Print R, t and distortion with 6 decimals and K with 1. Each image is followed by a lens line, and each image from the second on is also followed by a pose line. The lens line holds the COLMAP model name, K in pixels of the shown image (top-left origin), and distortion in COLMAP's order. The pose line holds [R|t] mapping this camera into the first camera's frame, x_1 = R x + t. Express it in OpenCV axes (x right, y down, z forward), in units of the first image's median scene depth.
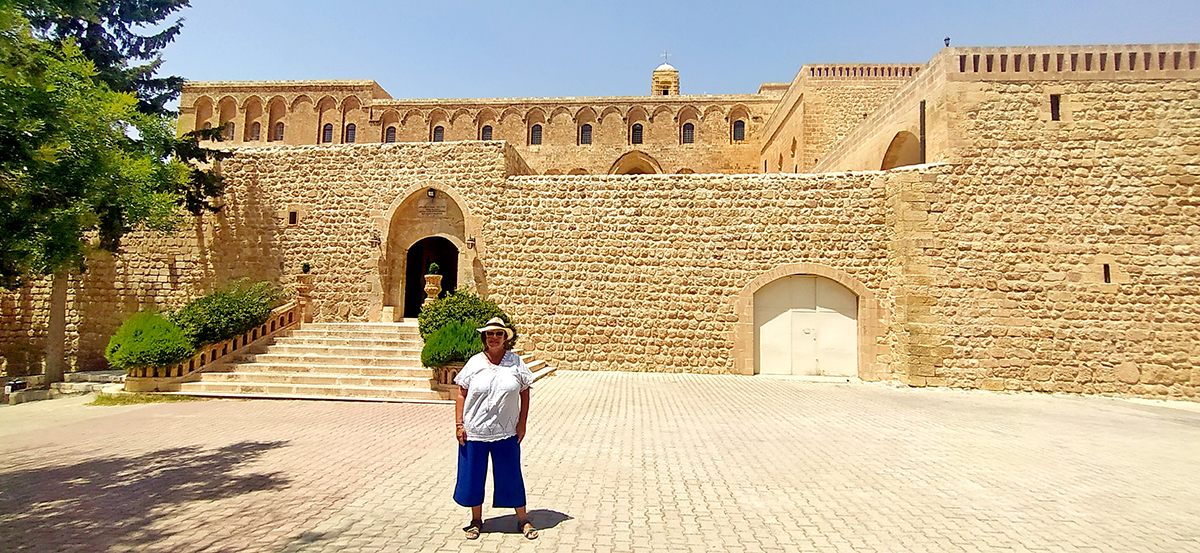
lens RADIAL K [[549.1, 0, 597.0], [0, 549.1, 269.9], [0, 0, 1]] dist [-0.004033, 0.000926]
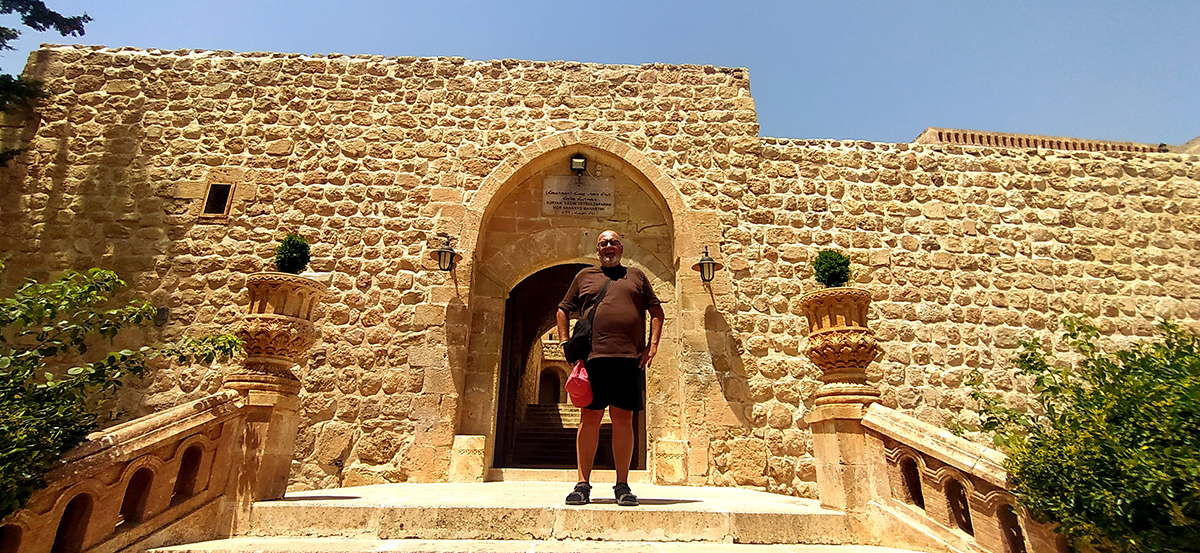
lens RADIAL K [[549.1, 0, 597.0], [0, 549.1, 269.9], [0, 0, 1]] dist [-0.004033, 0.000926]
pose [[0.986373, 0.052067, 0.156068, -0.355827], [-0.011661, 0.968342, -0.249354, 0.050425], [-0.164110, 0.244137, 0.955754, 0.611421]]
